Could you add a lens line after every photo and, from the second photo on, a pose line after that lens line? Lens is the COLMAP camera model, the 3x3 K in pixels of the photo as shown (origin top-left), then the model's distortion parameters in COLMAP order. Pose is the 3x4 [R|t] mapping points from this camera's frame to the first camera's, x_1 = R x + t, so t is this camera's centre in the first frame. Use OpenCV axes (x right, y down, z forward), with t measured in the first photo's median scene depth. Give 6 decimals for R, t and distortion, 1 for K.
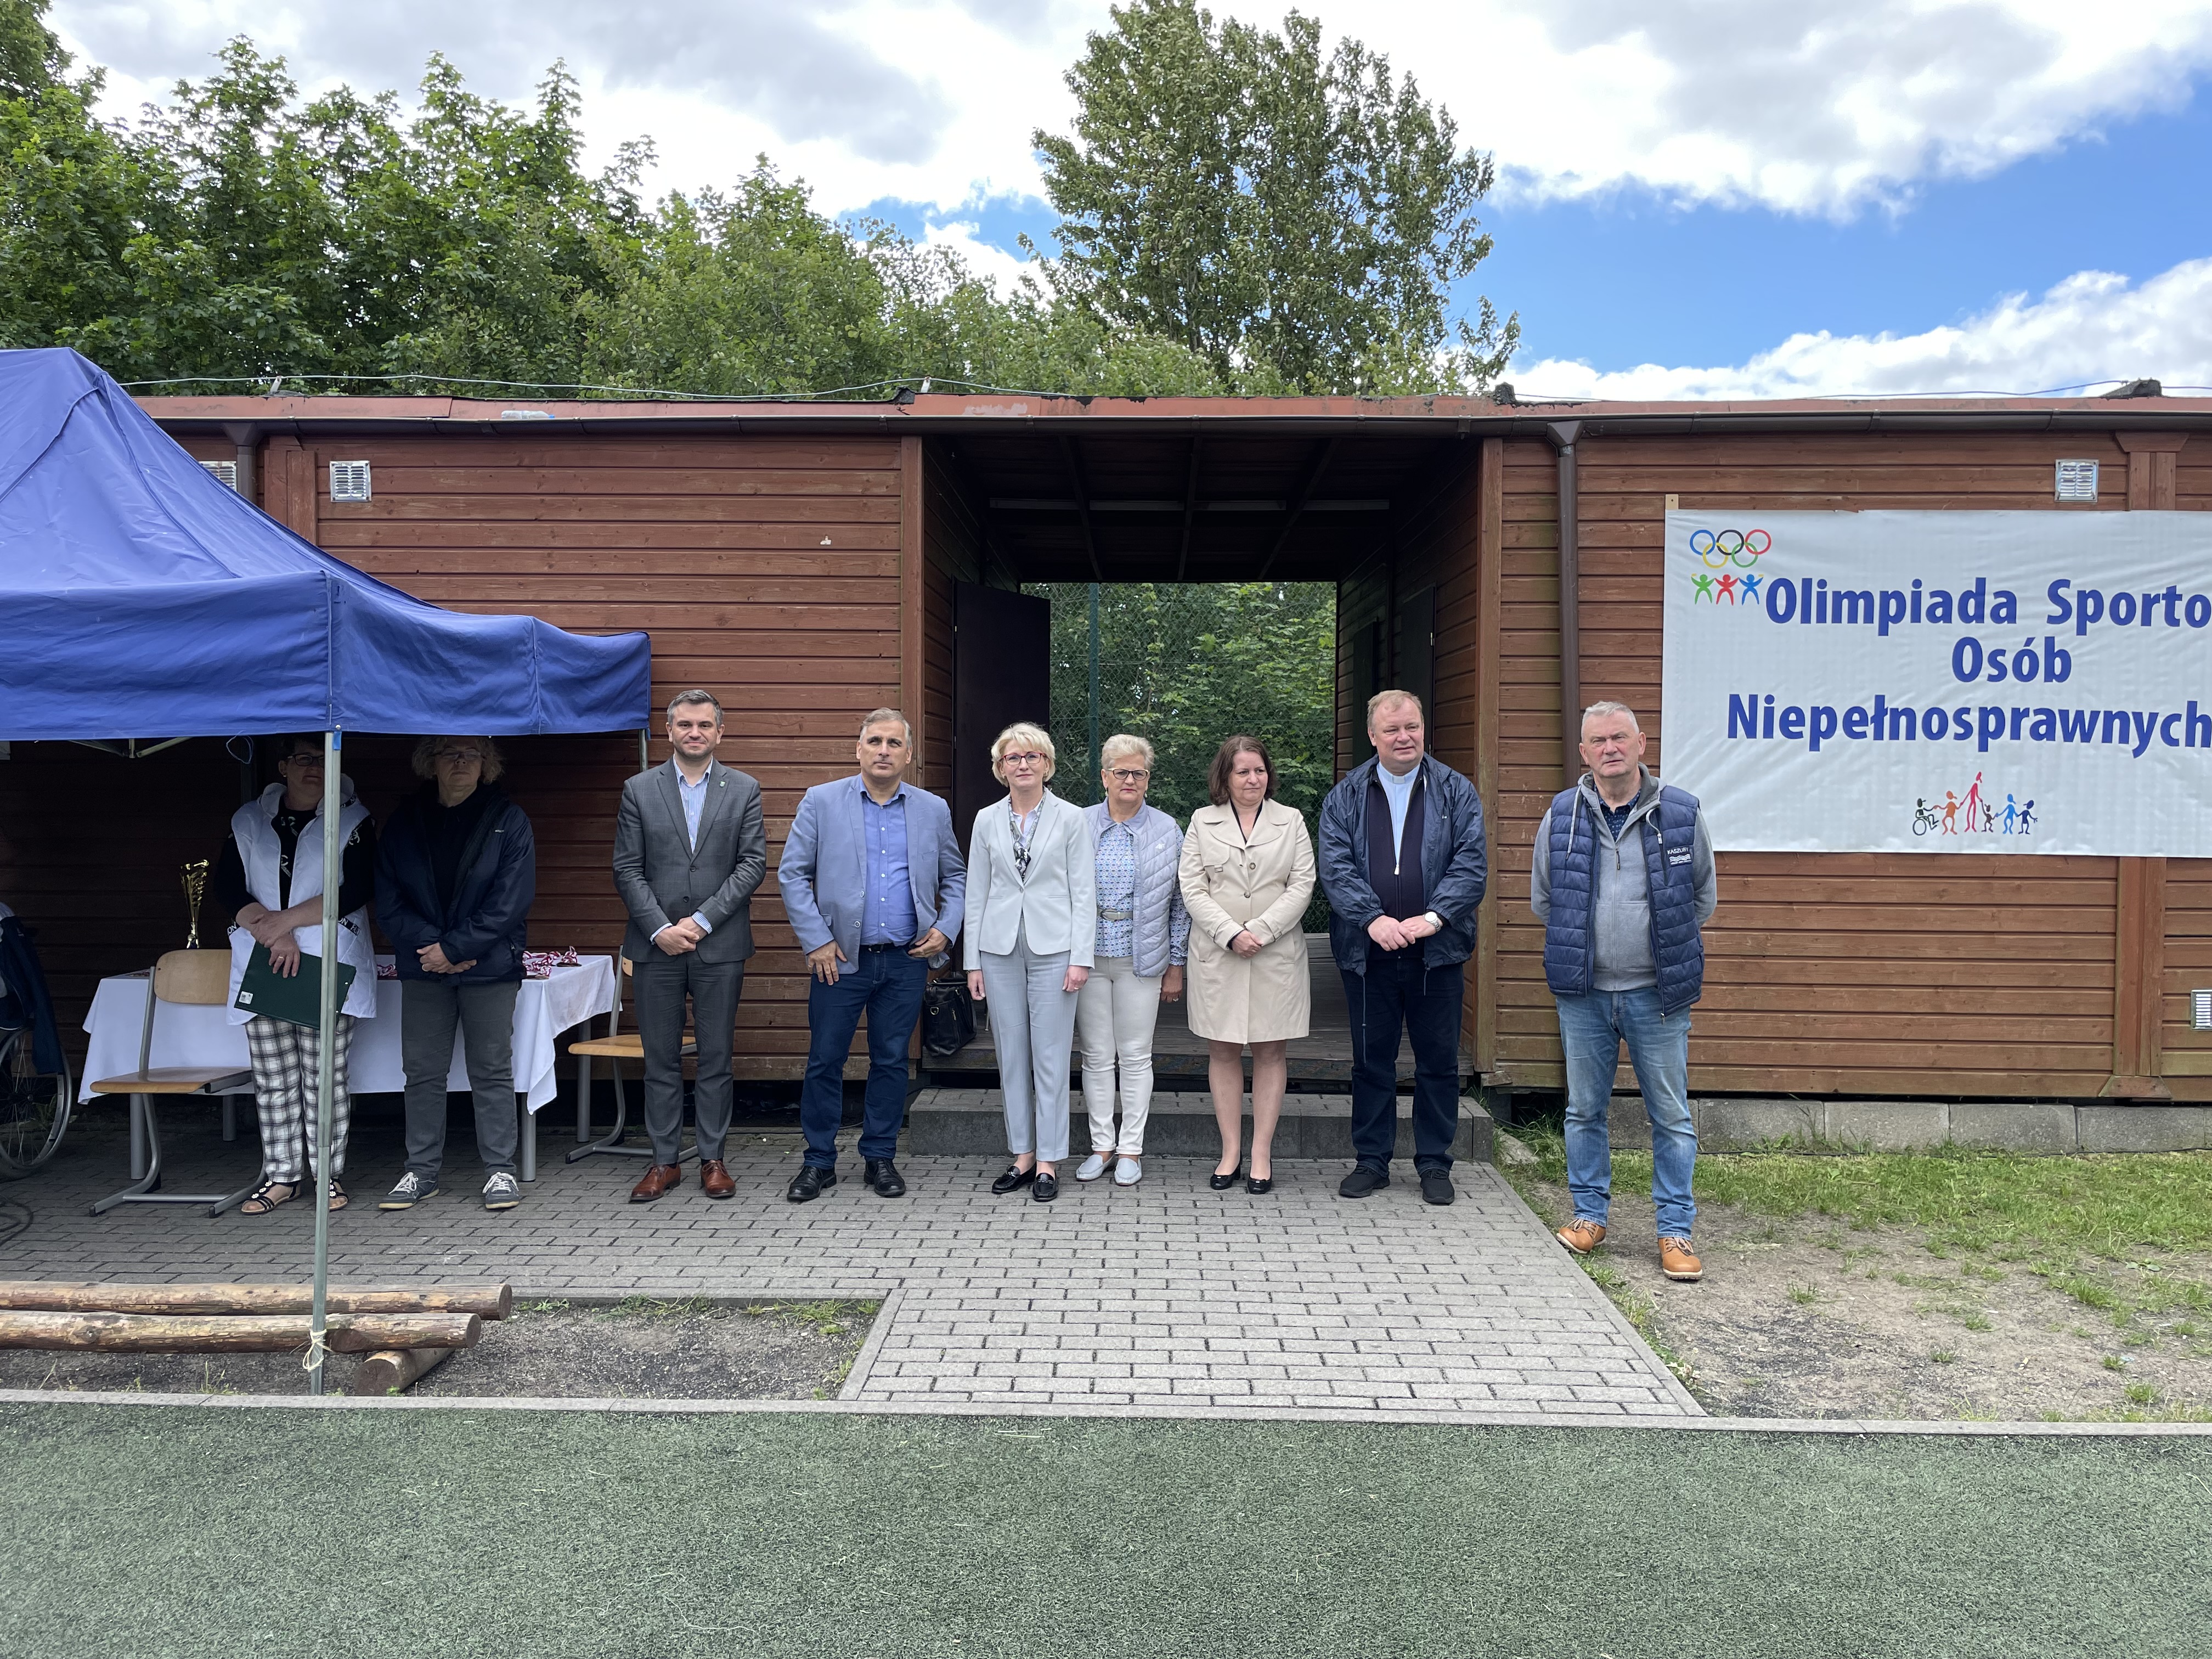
lens RADIAL K [[1728.5, 0, 1106.0], [0, 1728.5, 829.5], [0, 0, 1]] dist [-0.003373, -0.005290]
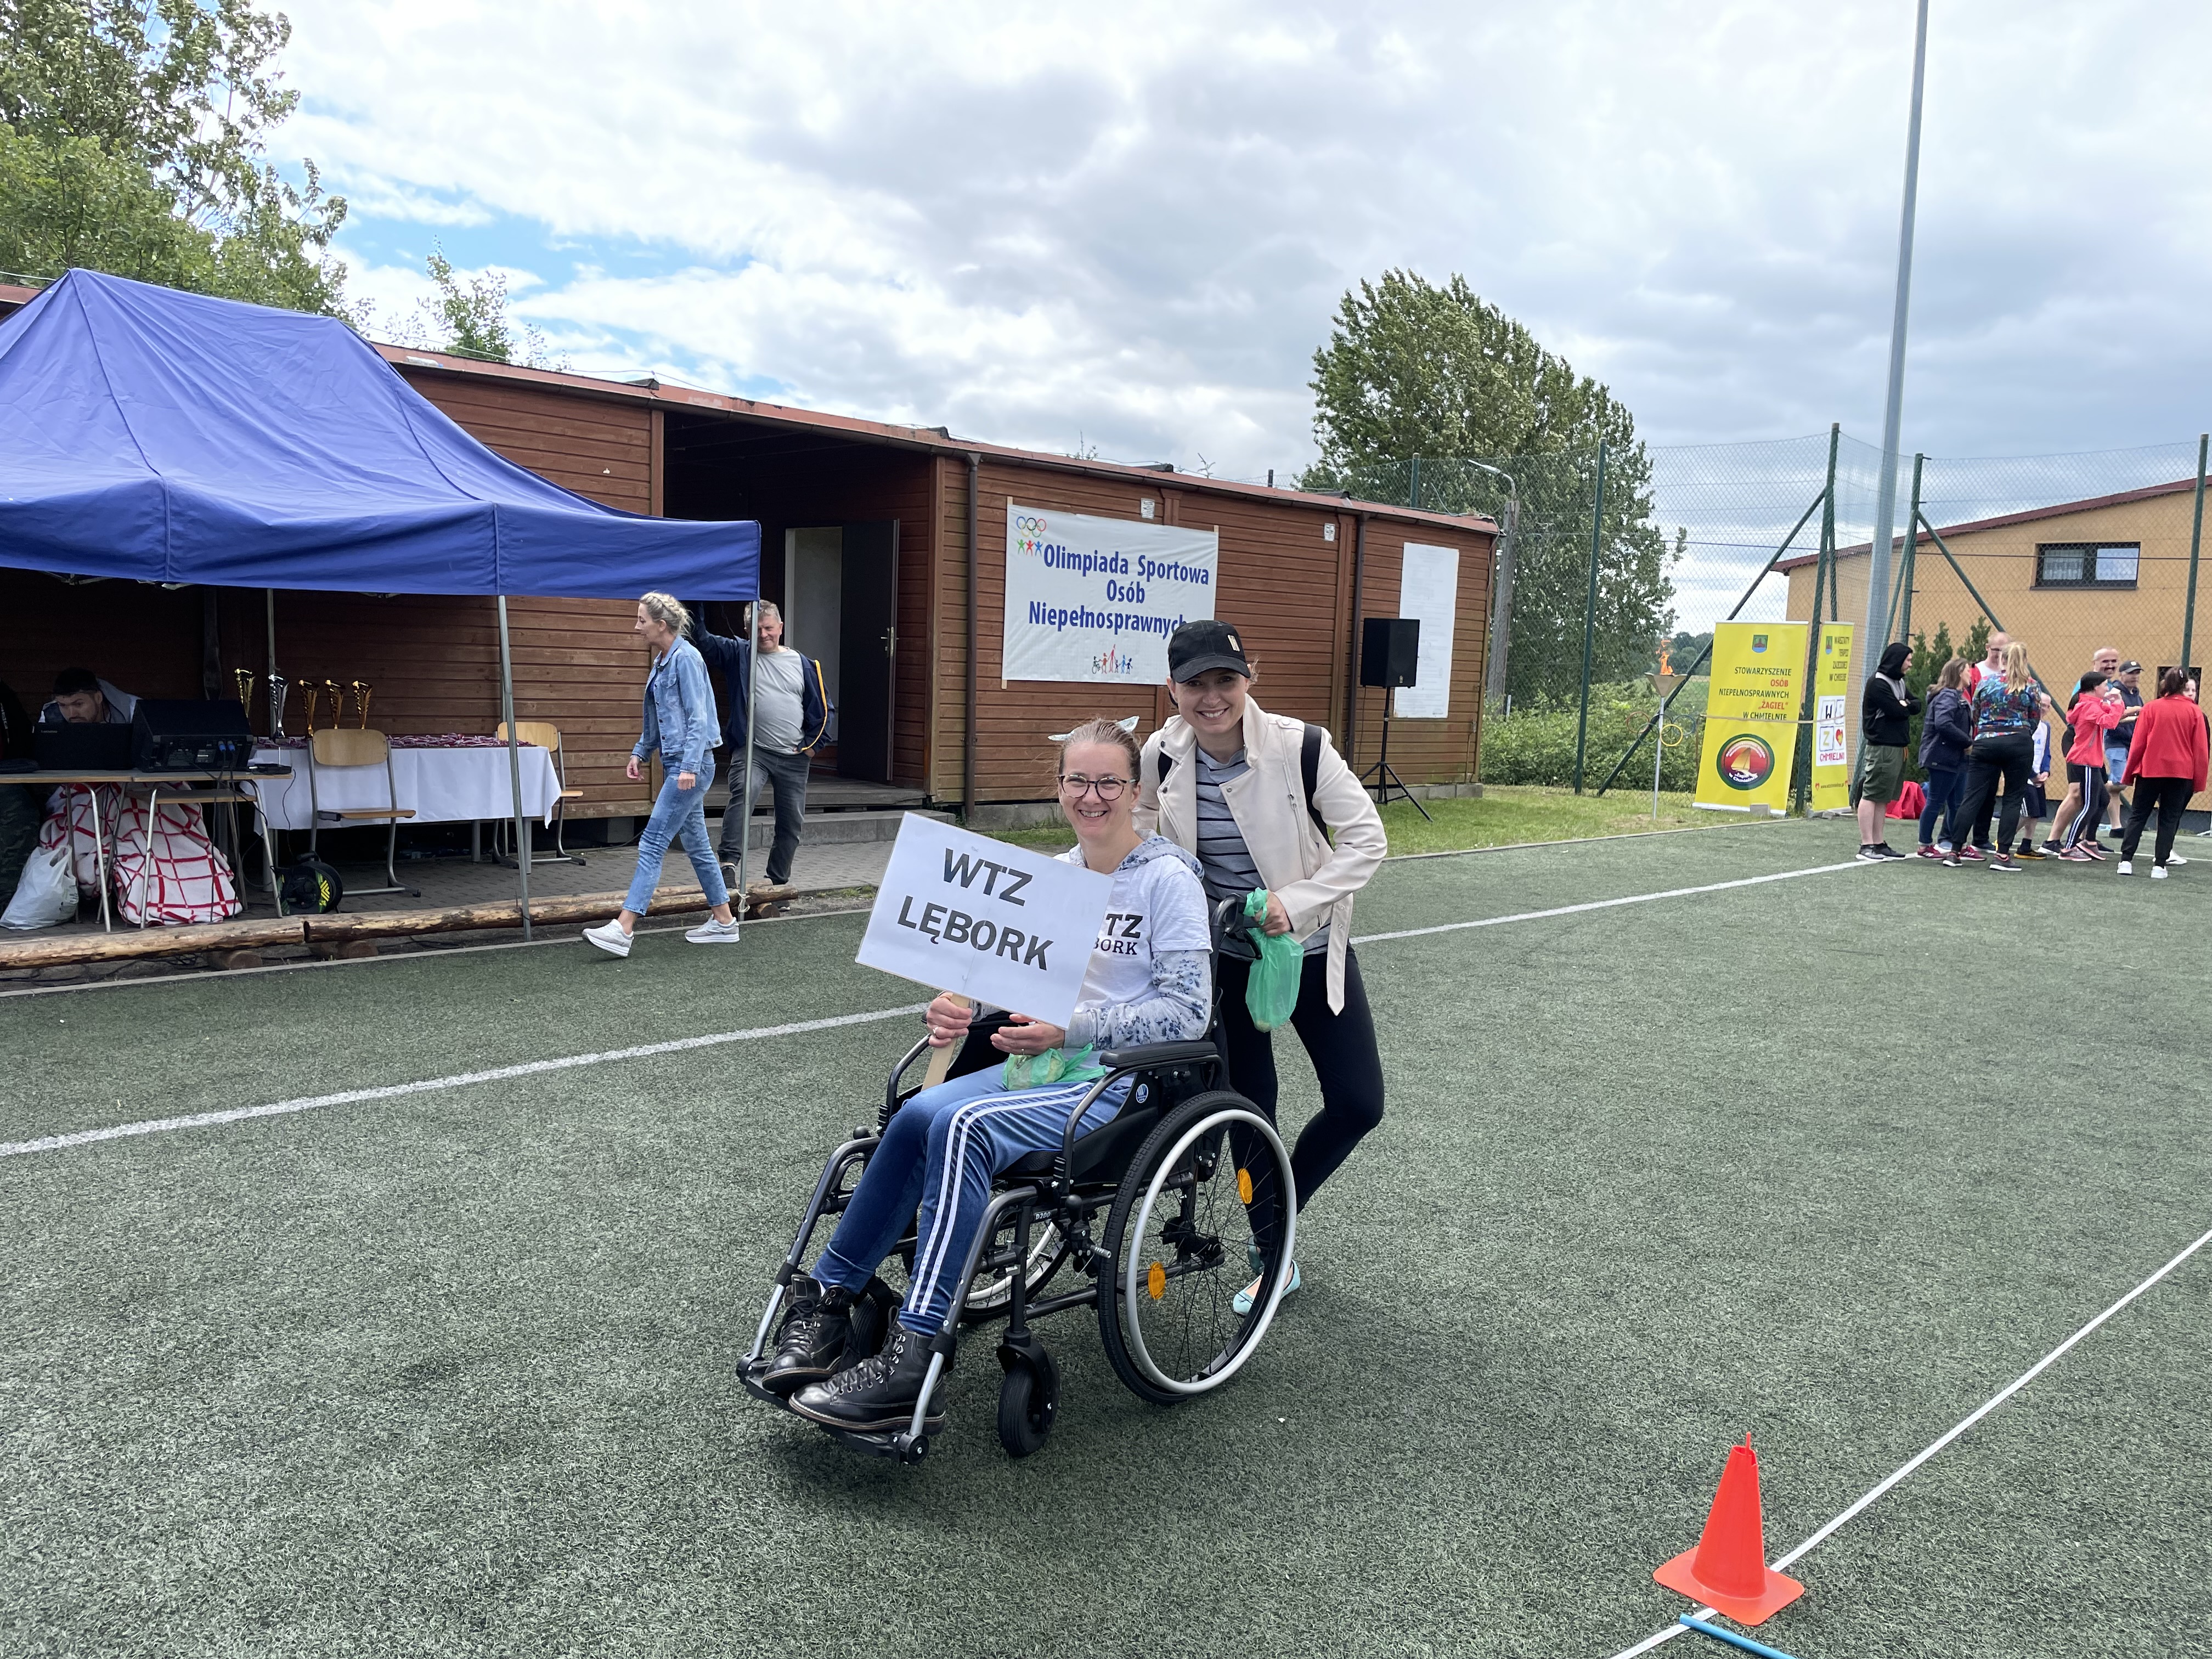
lens RADIAL K [[1641.6, 0, 1106.0], [0, 1641.6, 829.5], [0, 0, 1]] dist [-0.002647, -0.001977]
pose [[0.685016, -0.048238, 0.726929, -0.973819], [-0.020114, 0.996173, 0.085059, 0.021983], [-0.728250, -0.072888, 0.681424, -0.379109]]
